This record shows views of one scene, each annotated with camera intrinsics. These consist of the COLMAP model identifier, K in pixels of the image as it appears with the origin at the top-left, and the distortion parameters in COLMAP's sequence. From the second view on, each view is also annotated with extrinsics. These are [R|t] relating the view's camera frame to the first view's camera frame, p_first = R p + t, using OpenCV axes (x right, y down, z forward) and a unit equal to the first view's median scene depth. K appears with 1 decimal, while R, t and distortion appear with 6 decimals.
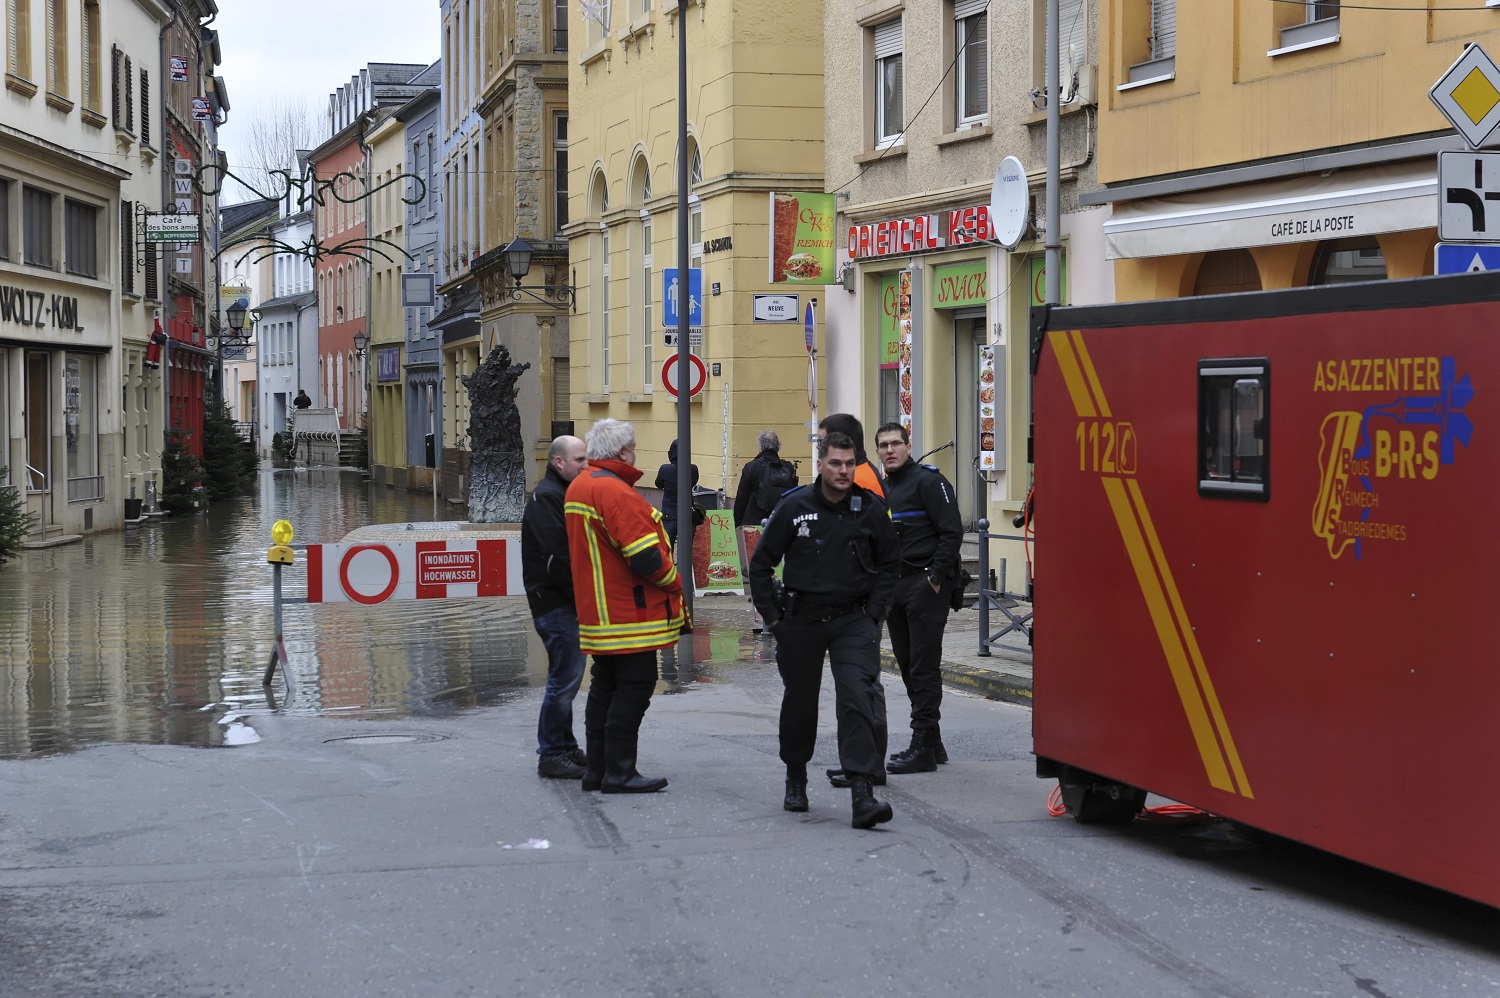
lens RADIAL K [[2910.5, 0, 750.0], [0, 2910.5, 499.0], [0, 0, 1]] dist [-0.017157, -0.110301]
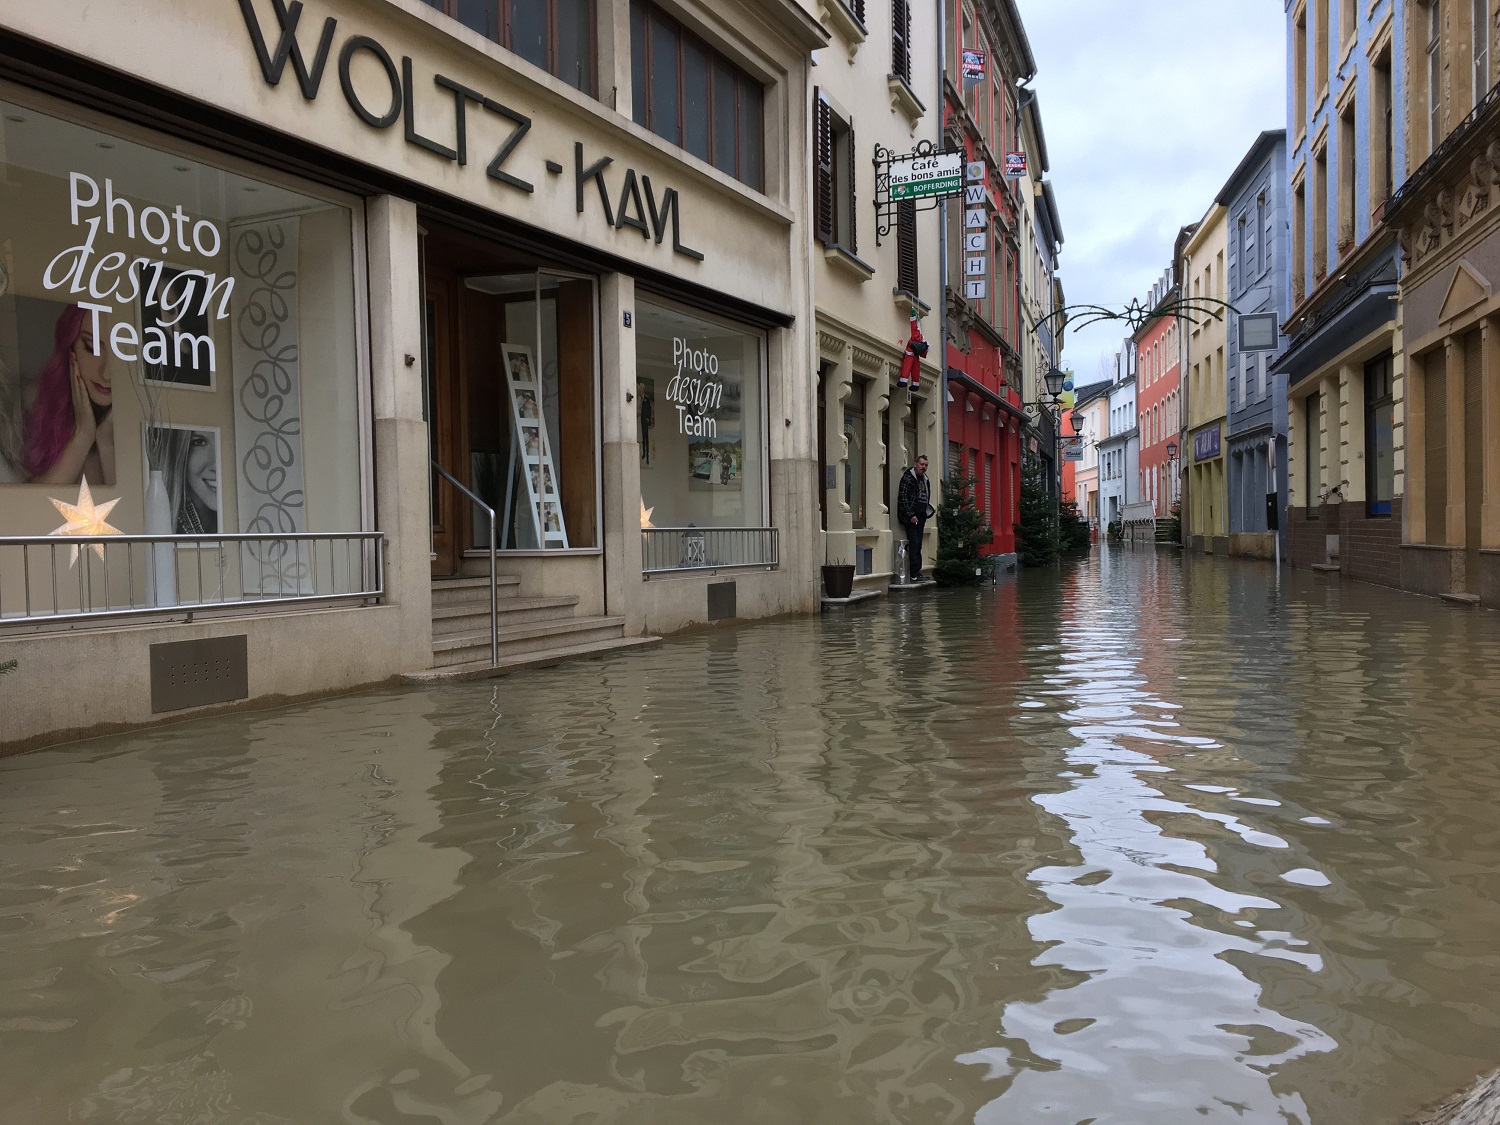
lens RADIAL K [[1269.2, 0, 750.0], [0, 1269.2, 562.5], [0, 0, 1]] dist [0.103491, -0.137367]
pose [[0.903922, -0.003271, -0.427685, -0.112767], [0.002272, 0.999993, -0.002846, 0.000081], [0.427691, 0.001601, 0.903924, 0.751931]]
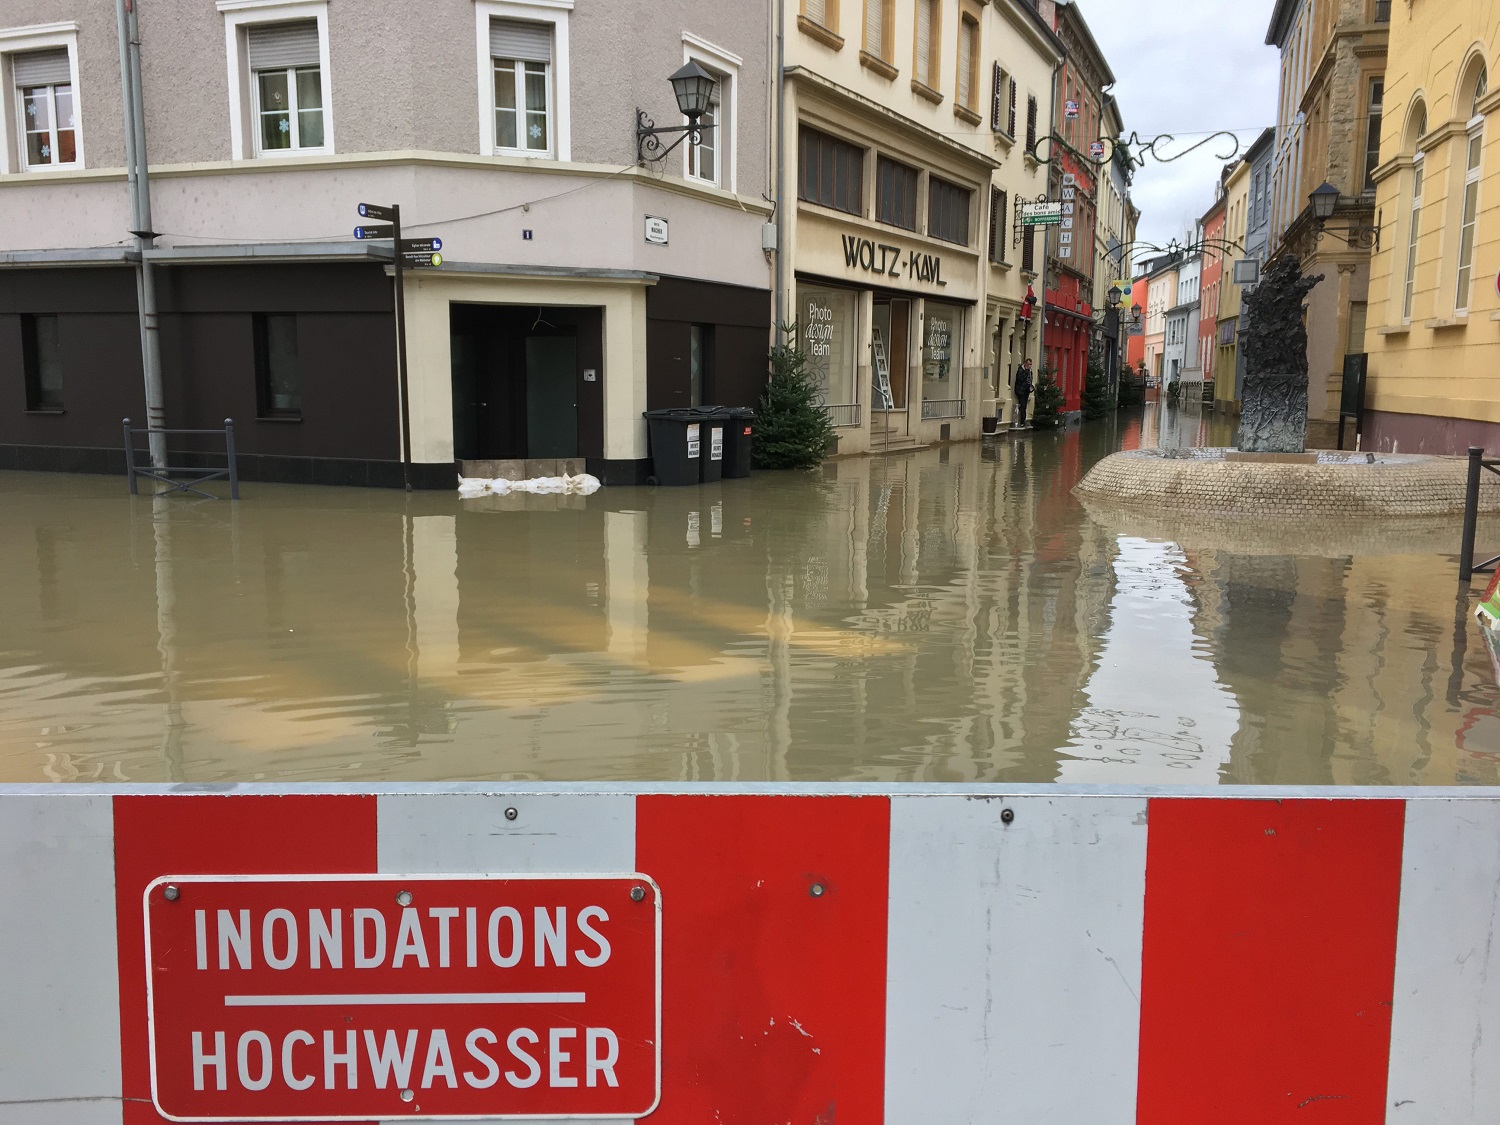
lens RADIAL K [[1269.2, 0, 750.0], [0, 1269.2, 562.5], [0, 0, 1]] dist [0.103491, -0.137367]
pose [[0.879718, 0.079781, -0.468755, -0.029168], [-0.026153, 0.992450, 0.119831, -0.001251], [0.474776, -0.093158, 0.875163, 0.432502]]
